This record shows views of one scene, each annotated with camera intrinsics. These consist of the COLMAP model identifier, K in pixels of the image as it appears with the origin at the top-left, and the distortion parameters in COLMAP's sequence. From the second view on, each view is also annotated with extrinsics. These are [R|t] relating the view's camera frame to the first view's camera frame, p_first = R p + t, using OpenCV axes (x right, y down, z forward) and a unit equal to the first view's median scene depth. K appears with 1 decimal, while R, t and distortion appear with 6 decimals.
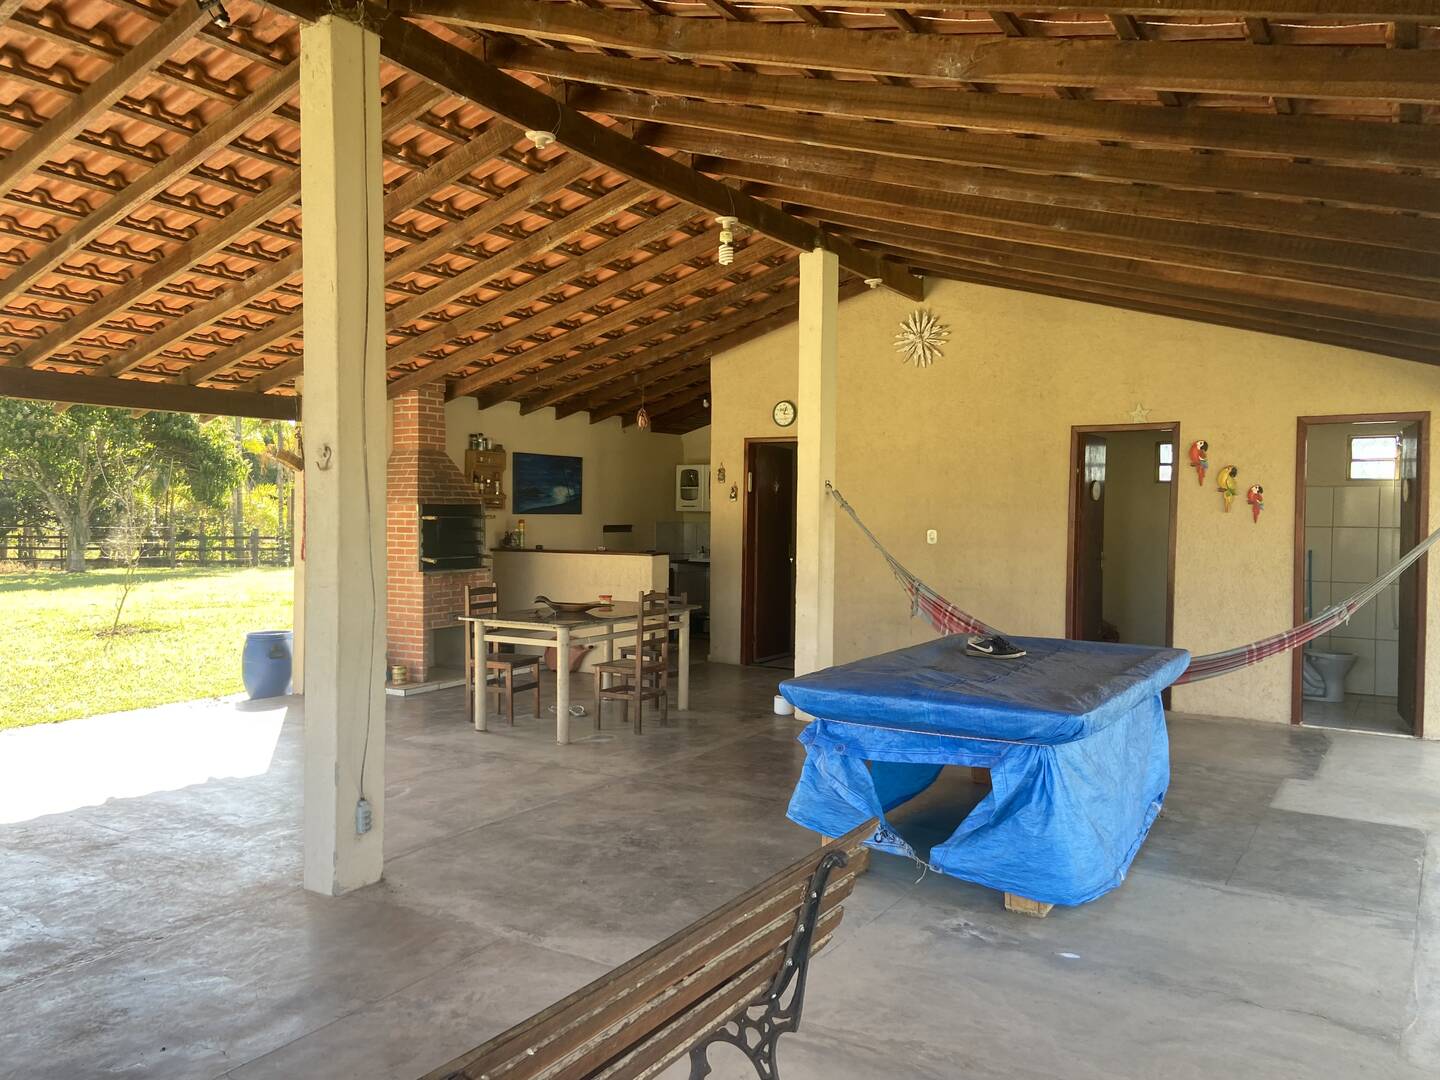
lens RADIAL K [[1081.3, 0, 720.0], [0, 1081.3, 542.7], [0, 0, 1]] dist [0.120199, -0.149799]
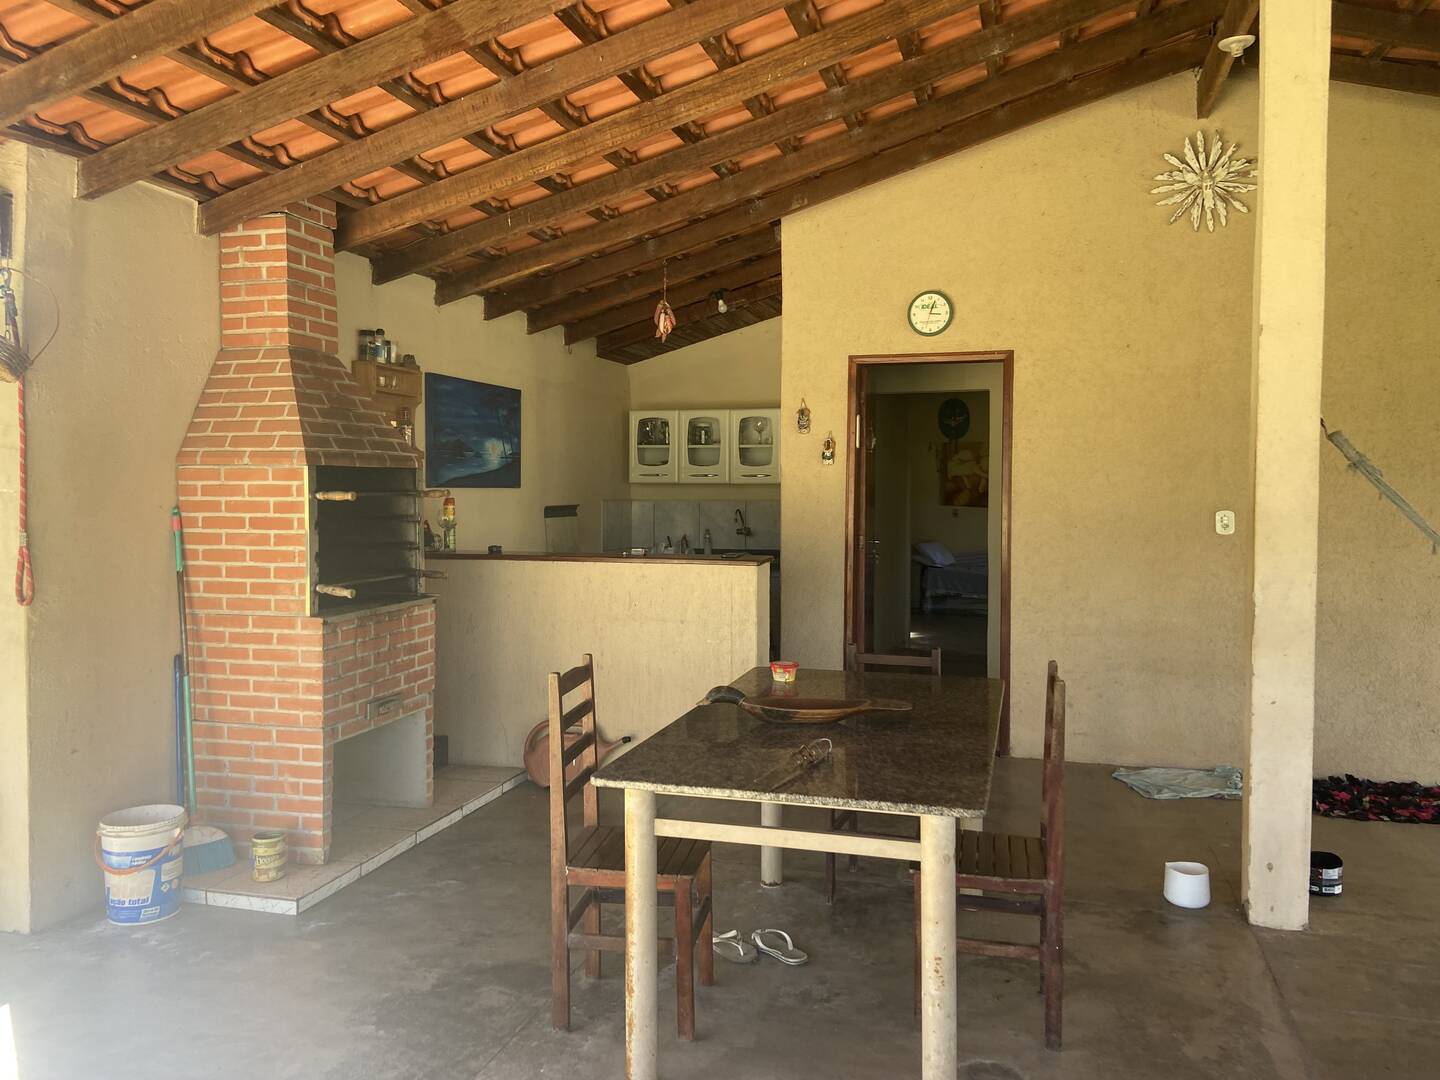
lens RADIAL K [[1081.3, 0, 720.4], [0, 1081.3, 530.7], [0, 0, 1]] dist [0.120199, -0.149799]
pose [[0.960716, -0.014701, 0.277144, -0.228262], [0.011297, 0.999840, 0.013875, -0.012474], [-0.277304, -0.010199, 0.960728, 0.500396]]
